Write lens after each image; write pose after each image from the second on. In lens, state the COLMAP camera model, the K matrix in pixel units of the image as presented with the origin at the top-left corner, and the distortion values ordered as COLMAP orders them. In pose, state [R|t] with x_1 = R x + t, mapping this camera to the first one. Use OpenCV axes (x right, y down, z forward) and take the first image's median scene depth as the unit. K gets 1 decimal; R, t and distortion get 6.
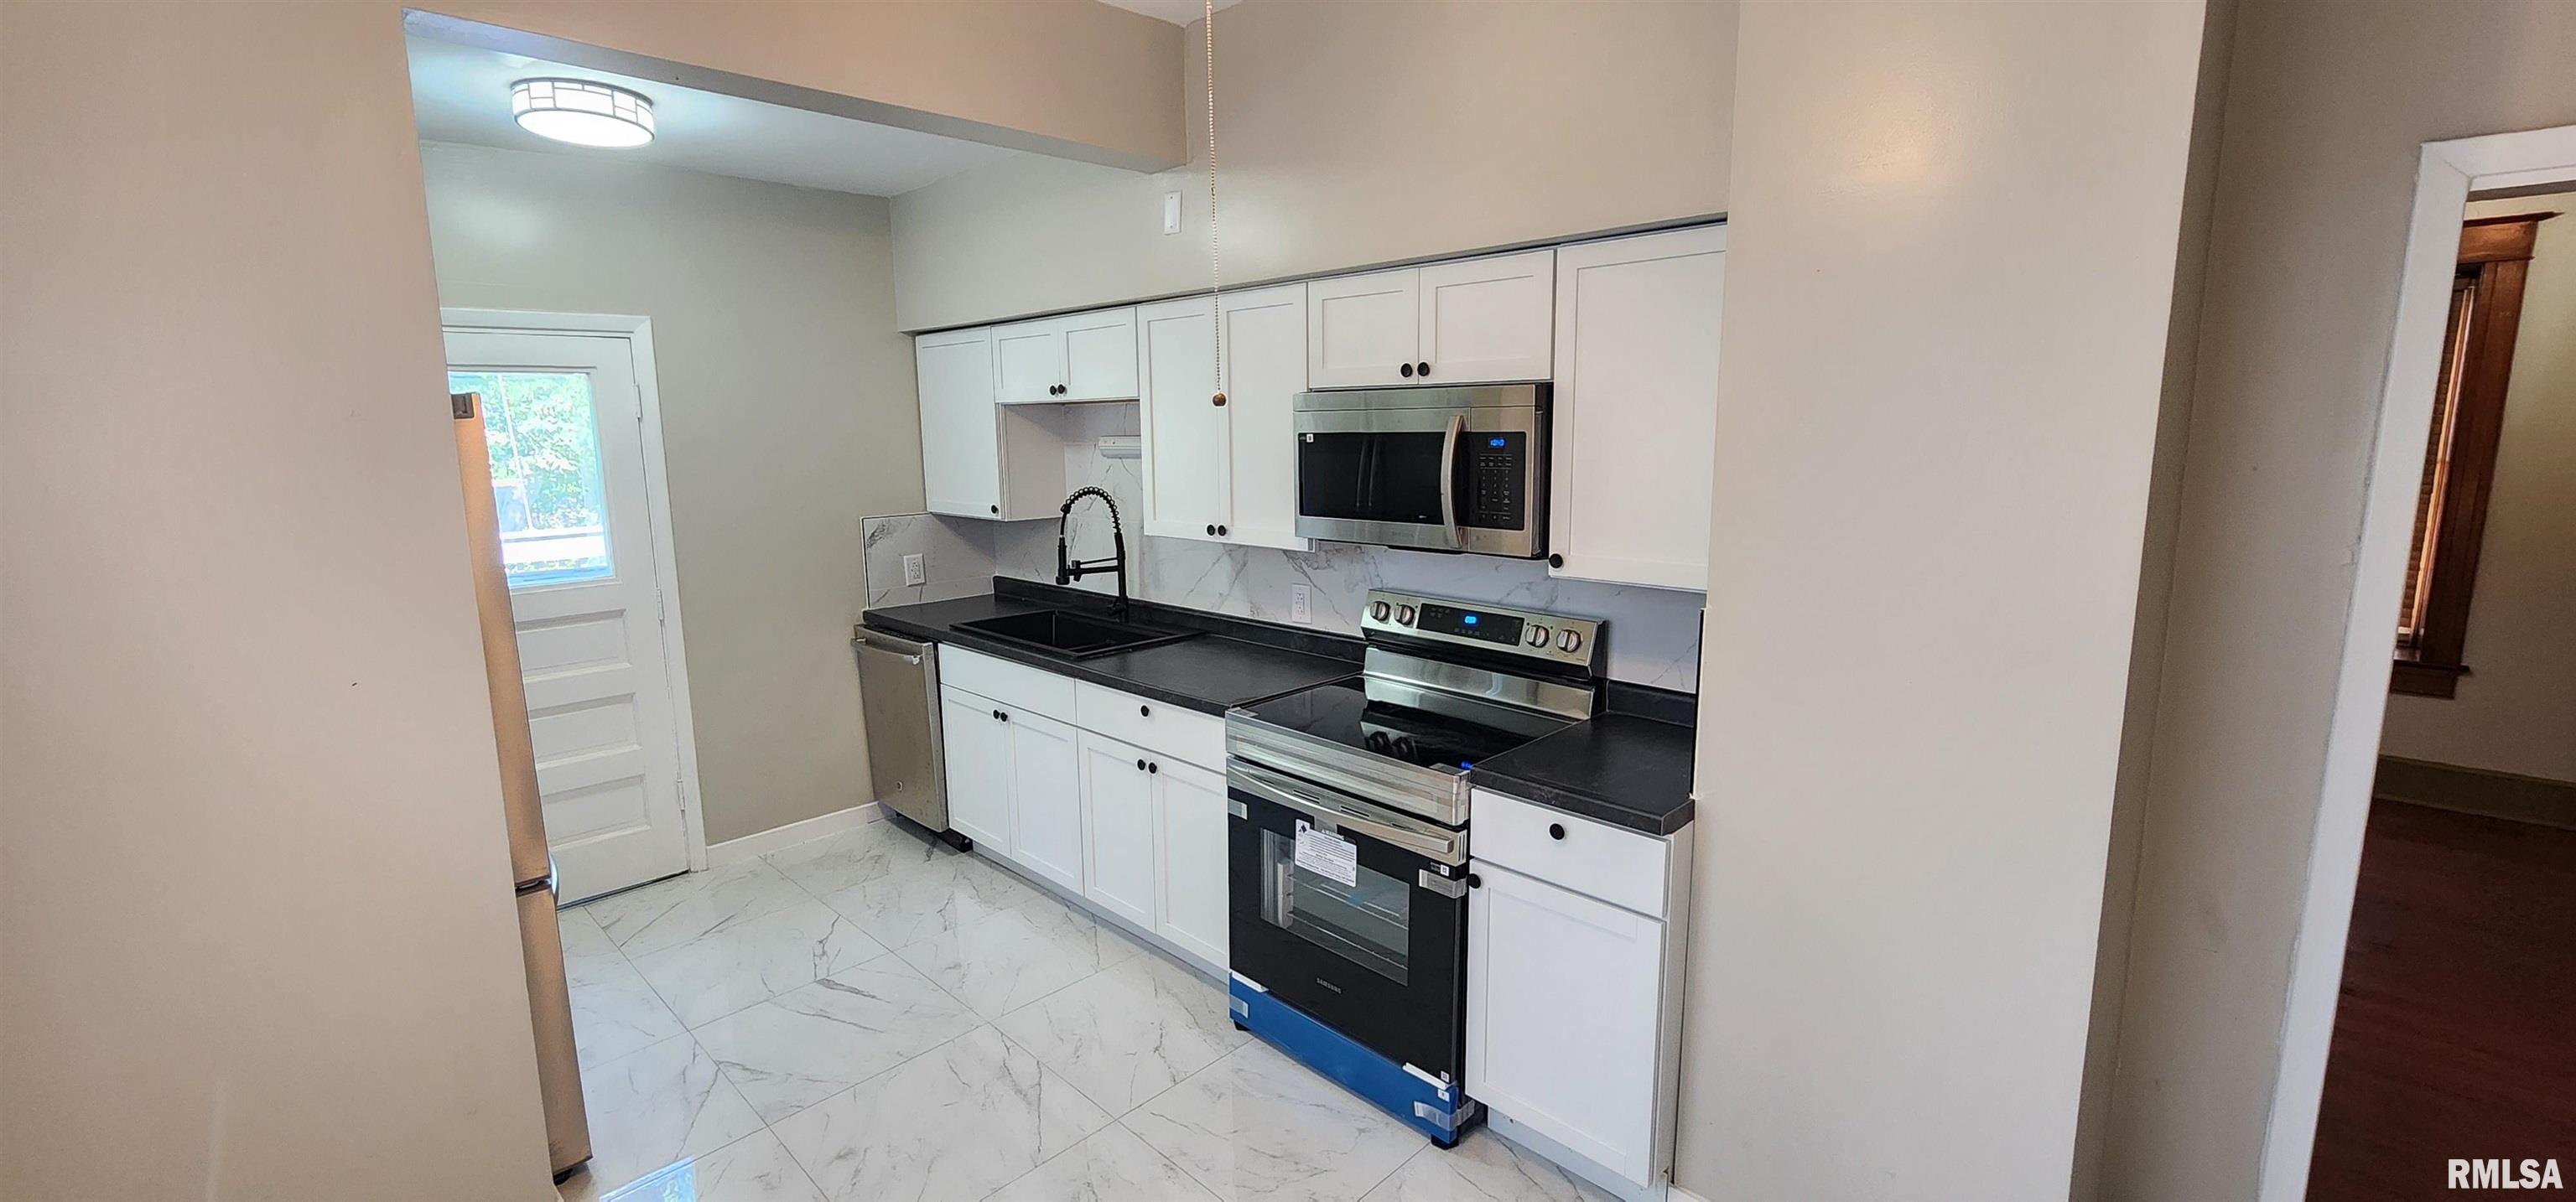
lens RADIAL K [[1073.6, 0, 1288.0], [0, 1073.6, 601.0], [0, 0, 1]] dist [-0.000138, 0.000404]
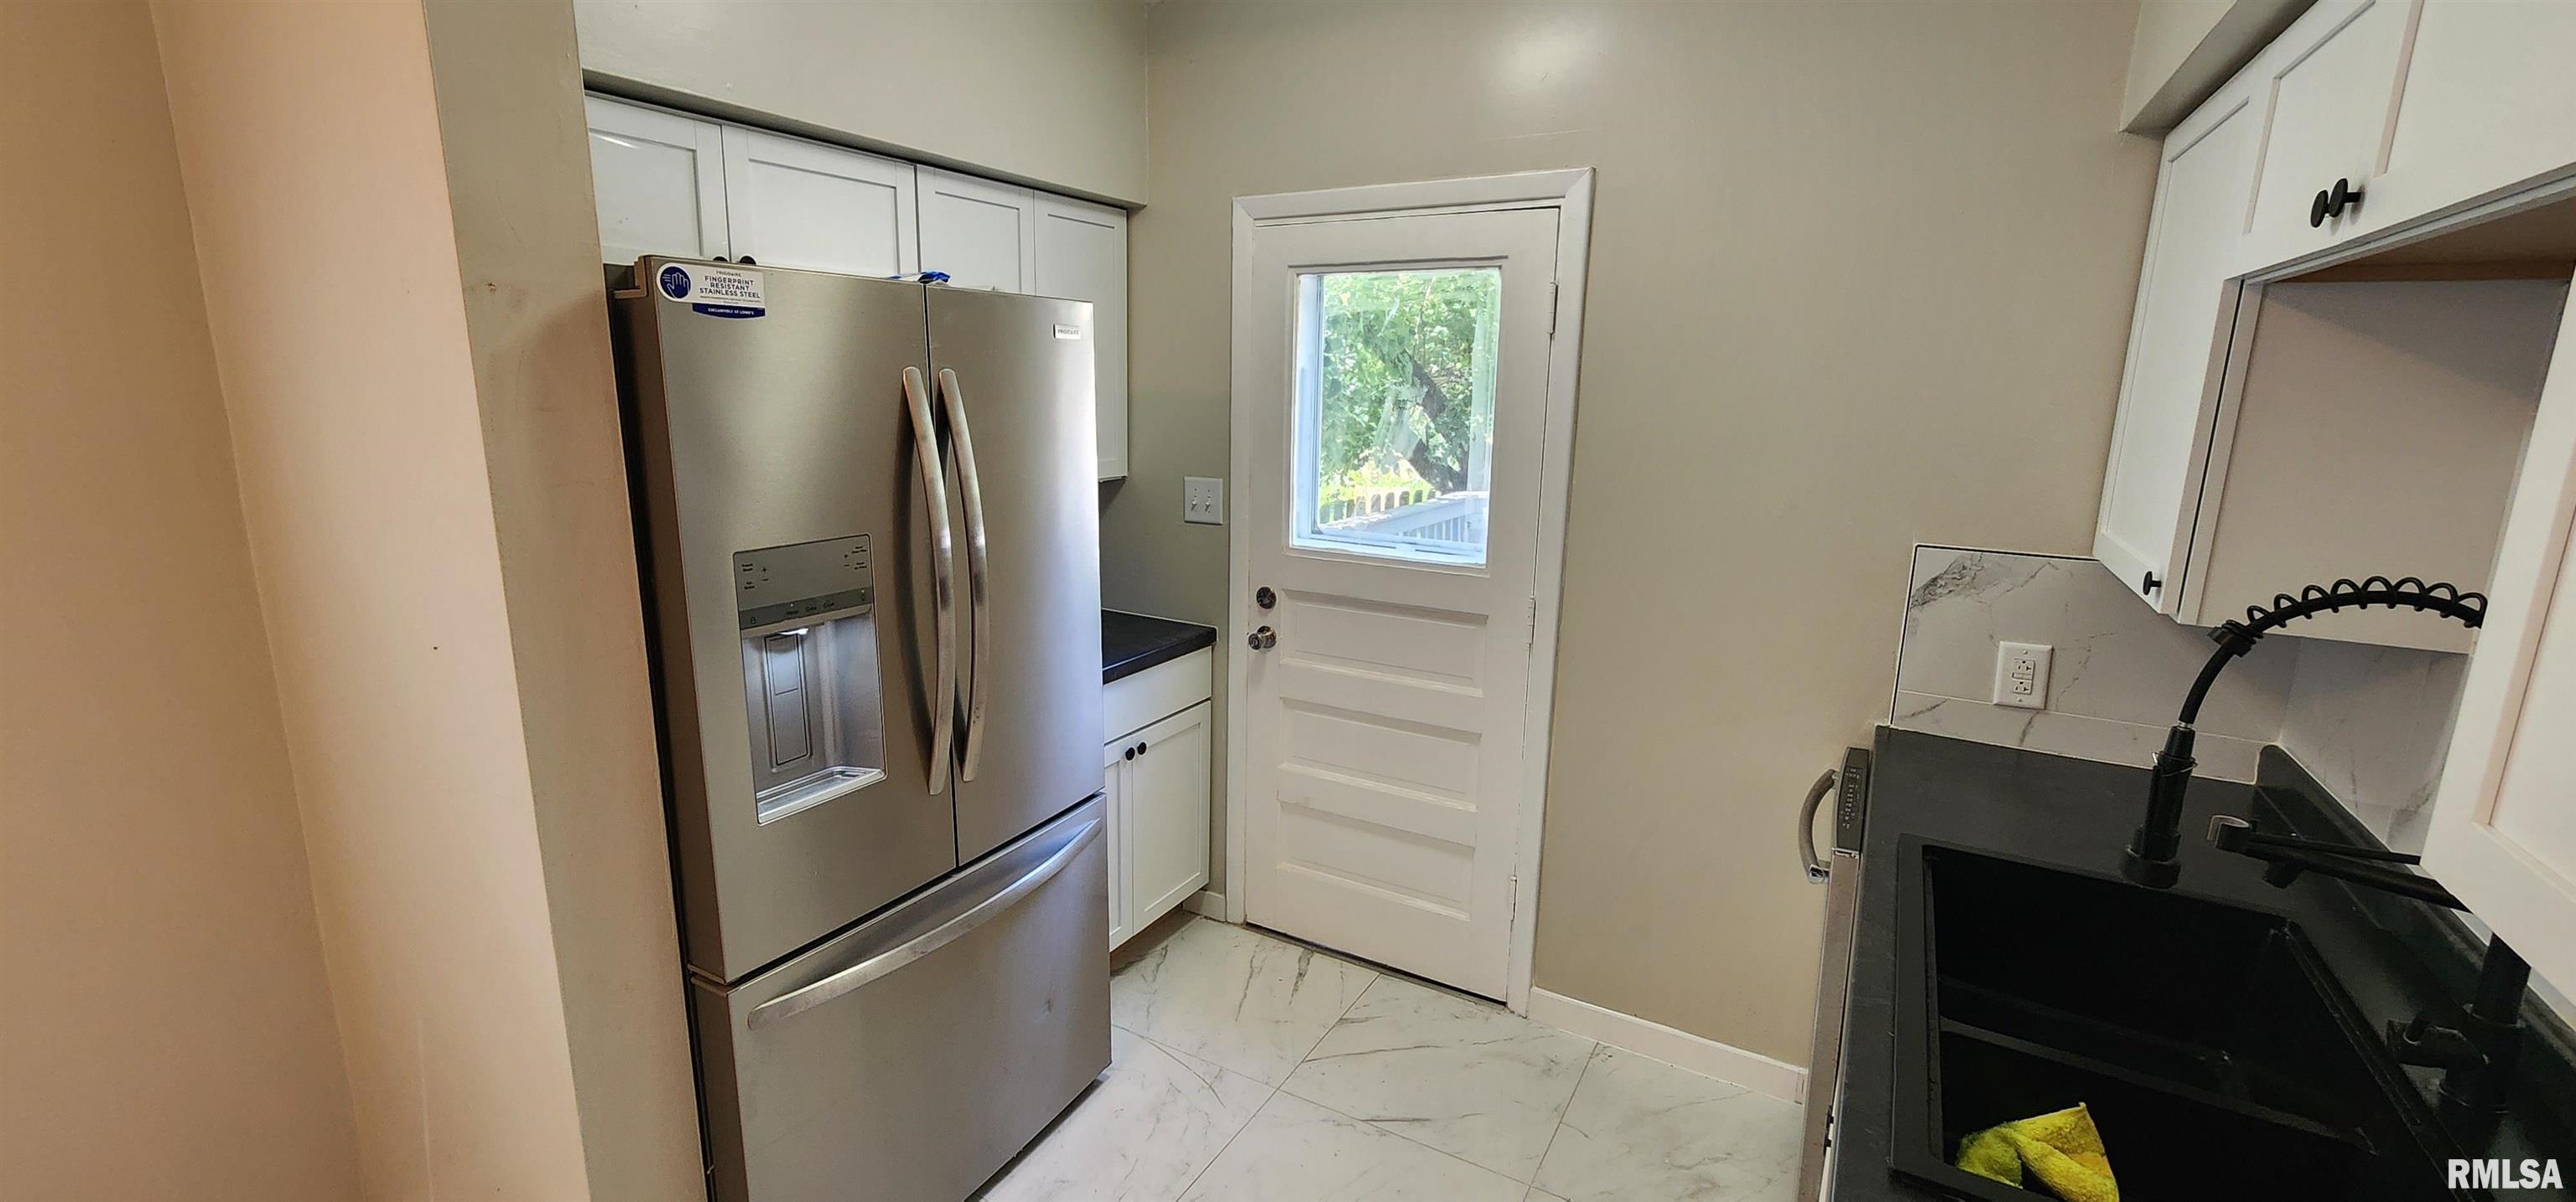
lens RADIAL K [[1062.6, 0, 1288.0], [0, 1062.6, 601.0], [0, 0, 1]] dist [-0.002444, -0.000050]
pose [[0.251160, 0.222597, -0.942003, -0.009007], [-0.182661, 0.966612, 0.179711, -0.102297], [0.950554, 0.126931, 0.283434, 0.696454]]
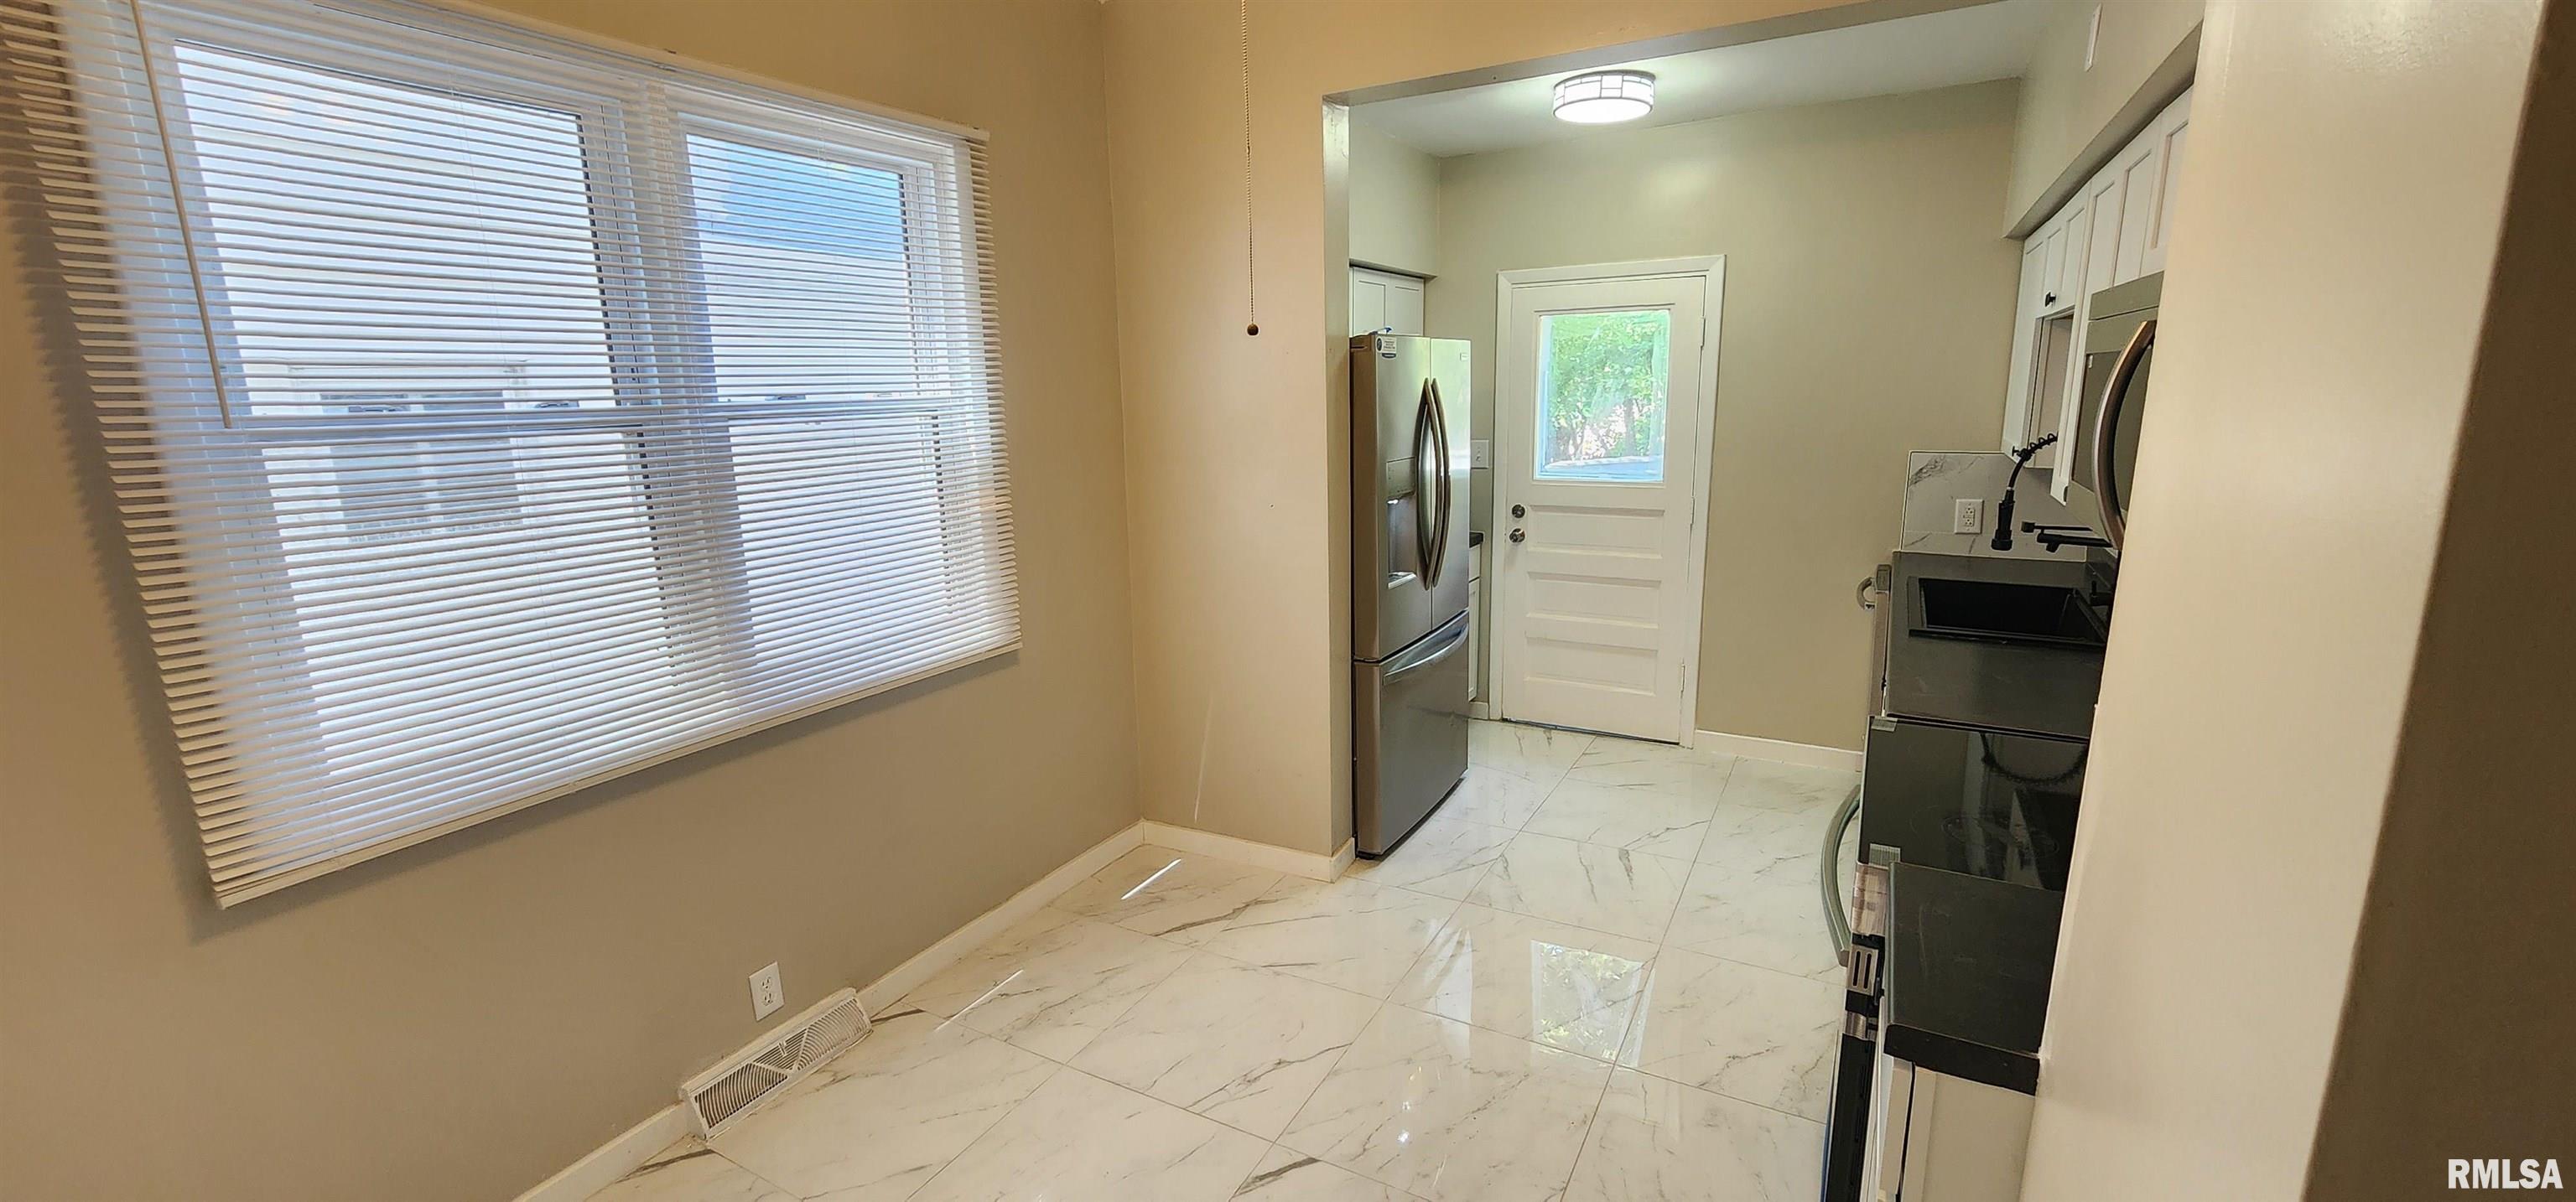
lens RADIAL K [[1073.6, 0, 1288.0], [0, 1073.6, 601.0], [0, 0, 1]] dist [-0.000138, 0.000404]
pose [[0.263539, 0.207767, -0.942009, 0.420546], [-0.145731, 0.973897, 0.174030, -0.041033], [0.953577, 0.091416, 0.286938, 0.276255]]
